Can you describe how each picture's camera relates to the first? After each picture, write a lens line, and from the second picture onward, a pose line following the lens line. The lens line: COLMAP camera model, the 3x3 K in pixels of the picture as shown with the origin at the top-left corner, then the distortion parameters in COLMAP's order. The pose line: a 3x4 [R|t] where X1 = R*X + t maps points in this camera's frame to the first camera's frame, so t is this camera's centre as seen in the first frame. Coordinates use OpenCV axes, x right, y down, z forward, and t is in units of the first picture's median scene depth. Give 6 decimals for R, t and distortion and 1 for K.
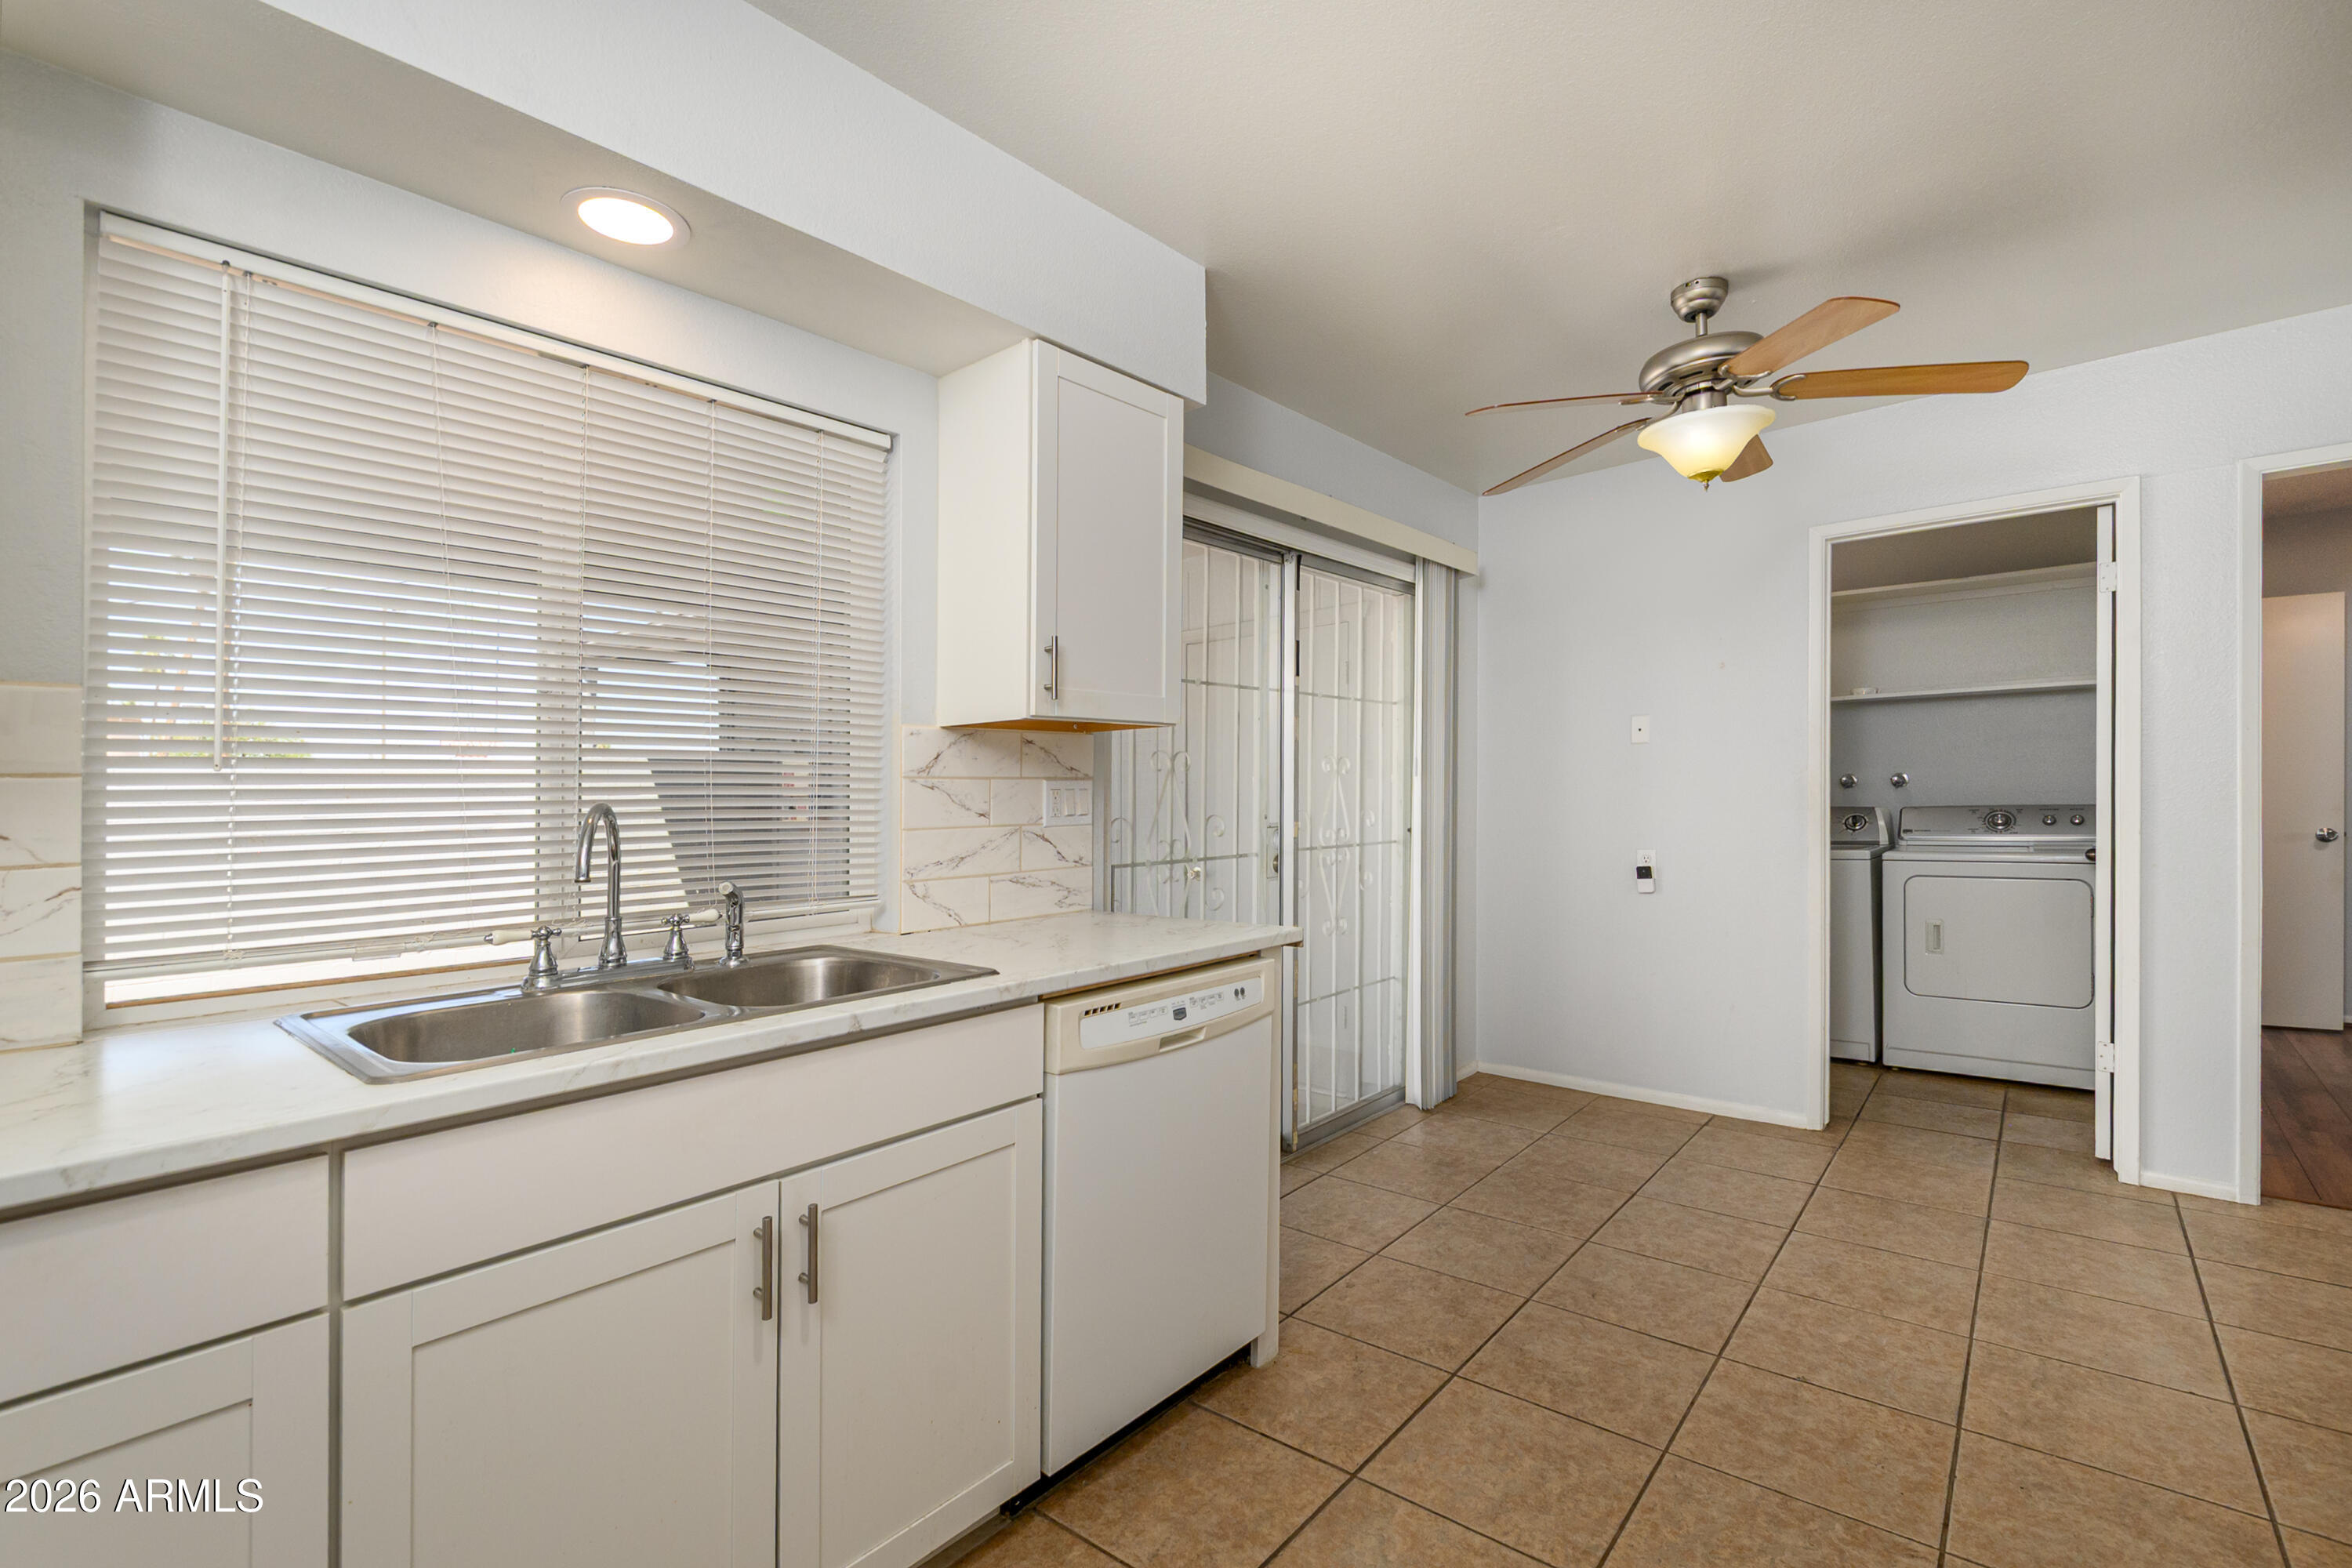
lens RADIAL K [[1034.6, 0, 1235.1], [0, 1034.6, 809.9], [0, 0, 1]] dist [0.010824, -0.000387]
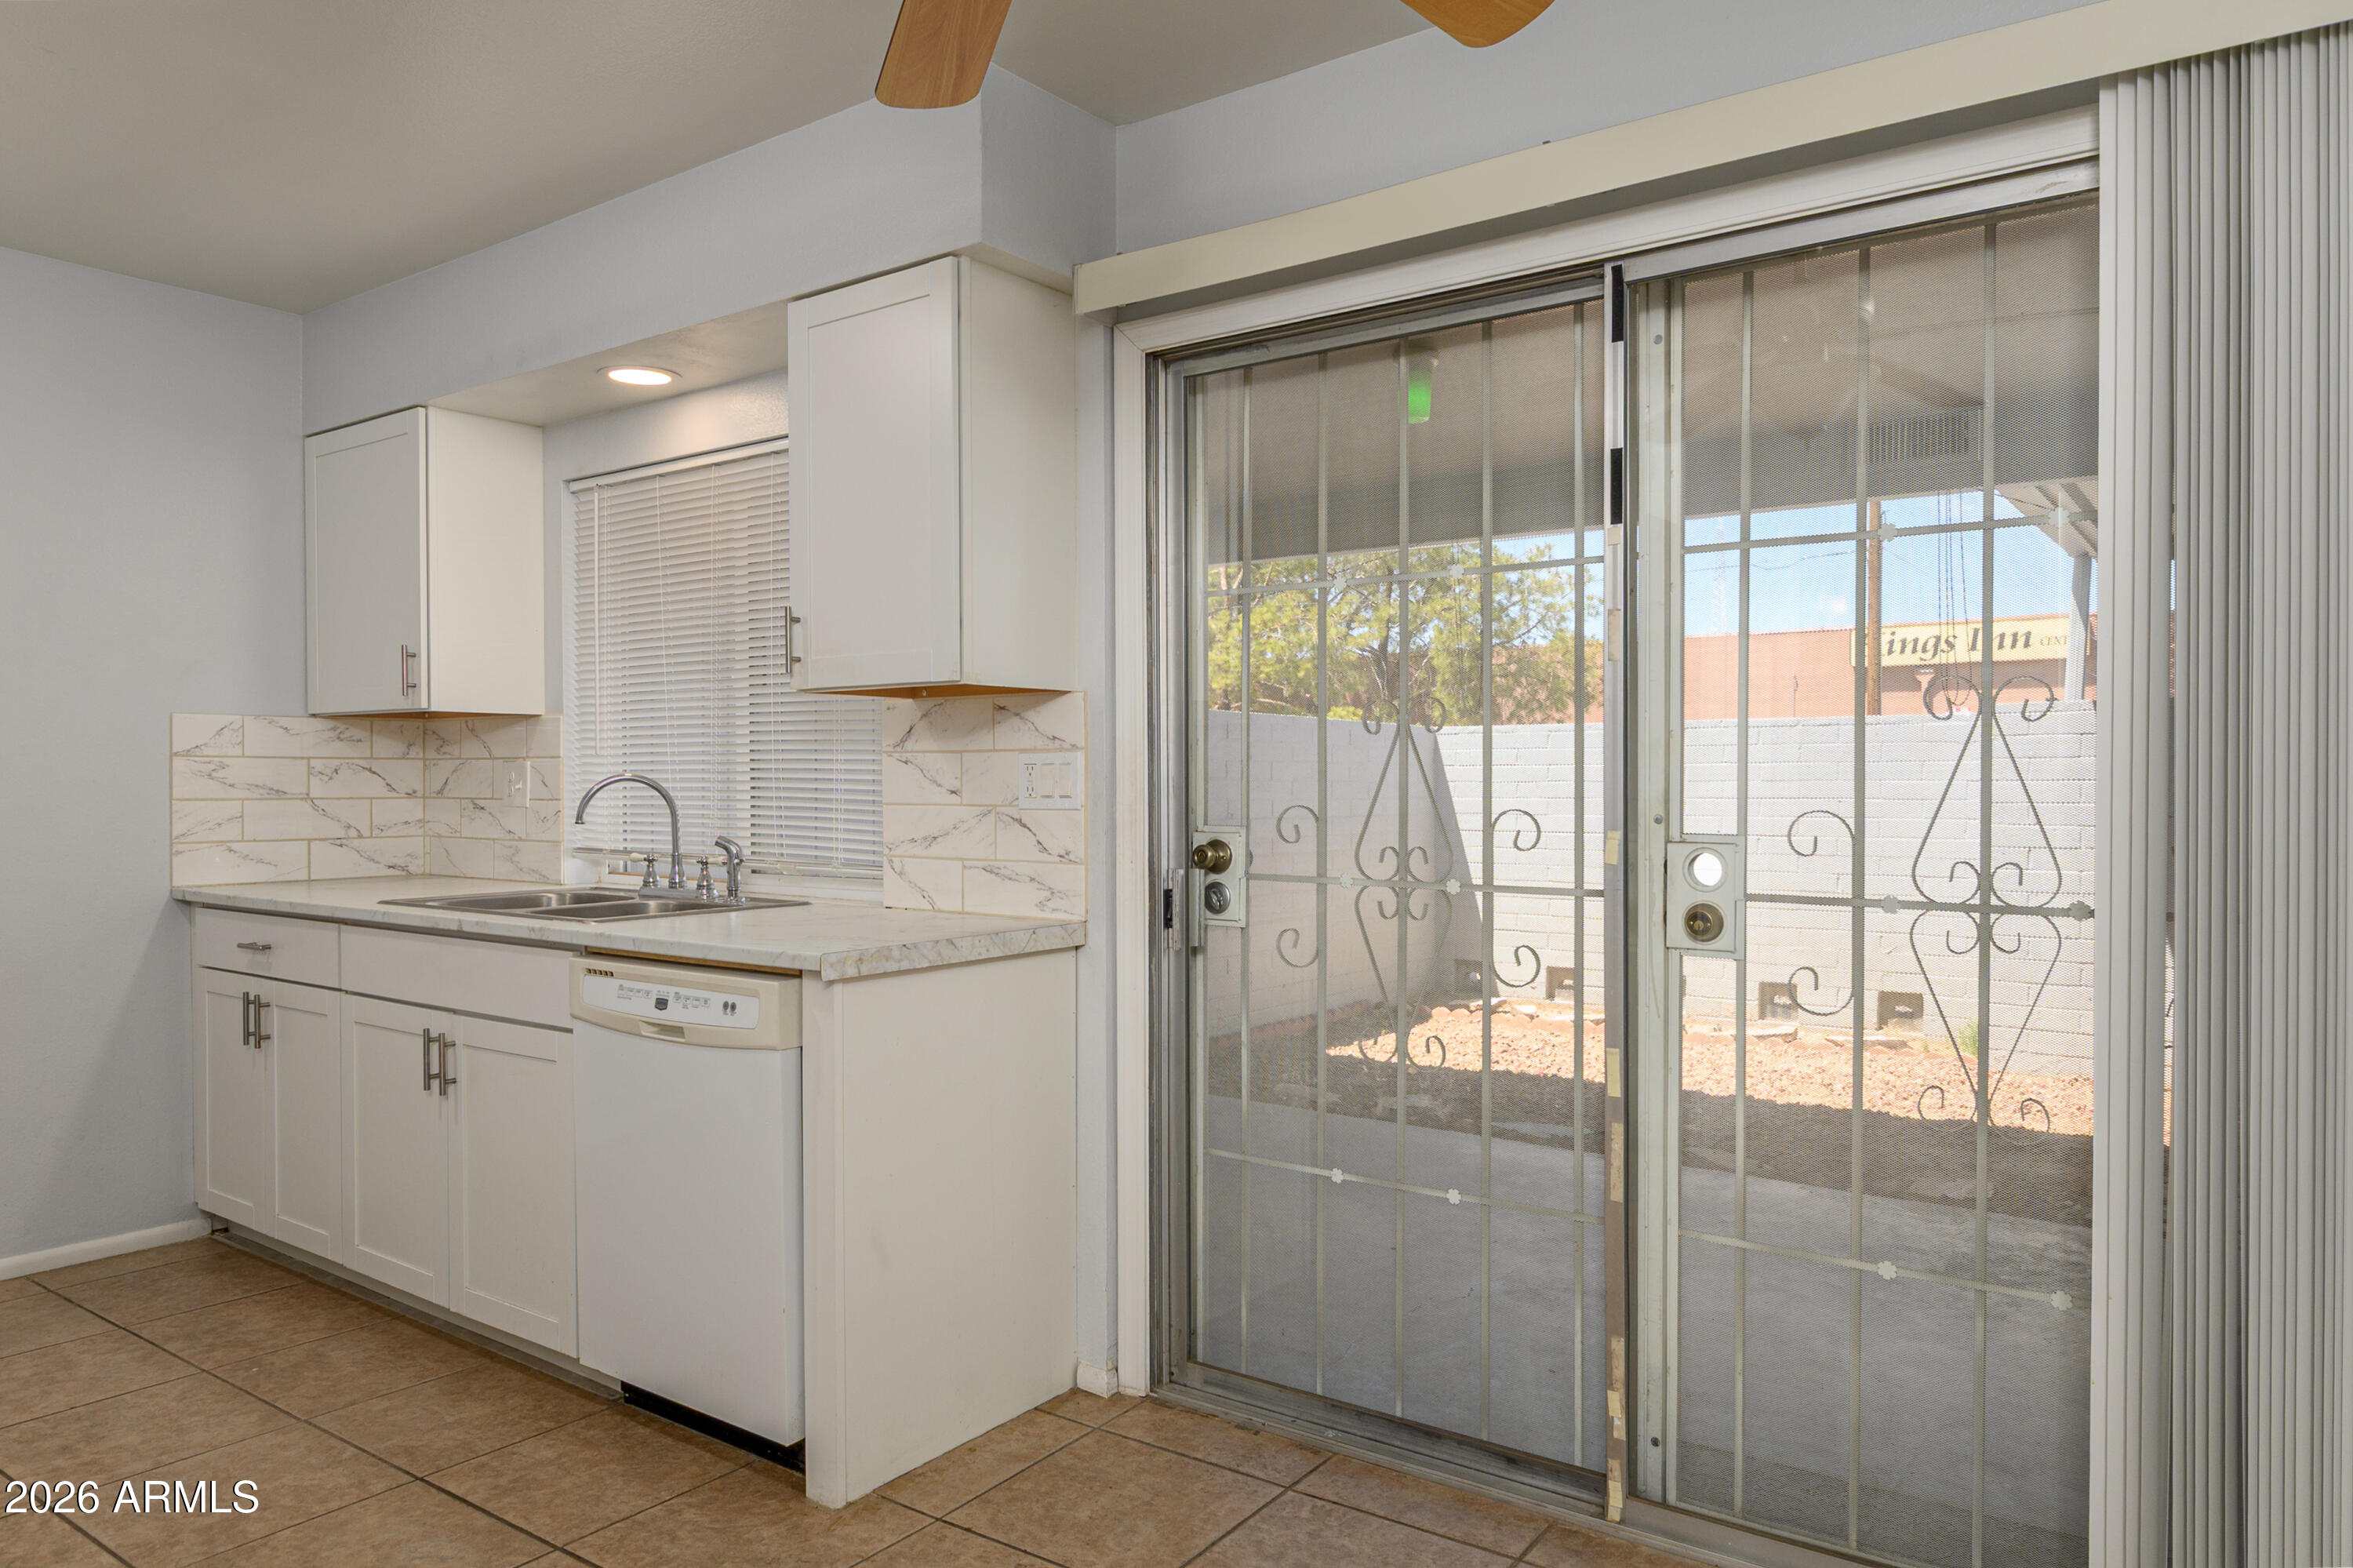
lens RADIAL K [[1592.5, 0, 1248.5], [0, 1592.5, 774.8], [0, 0, 1]] dist [-0.003054, -0.013826]
pose [[0.061035, 0.016643, -0.997997, 1.476506], [-0.015004, 0.999763, 0.015755, -0.045856], [0.998023, 0.014012, 0.061270, 1.486742]]
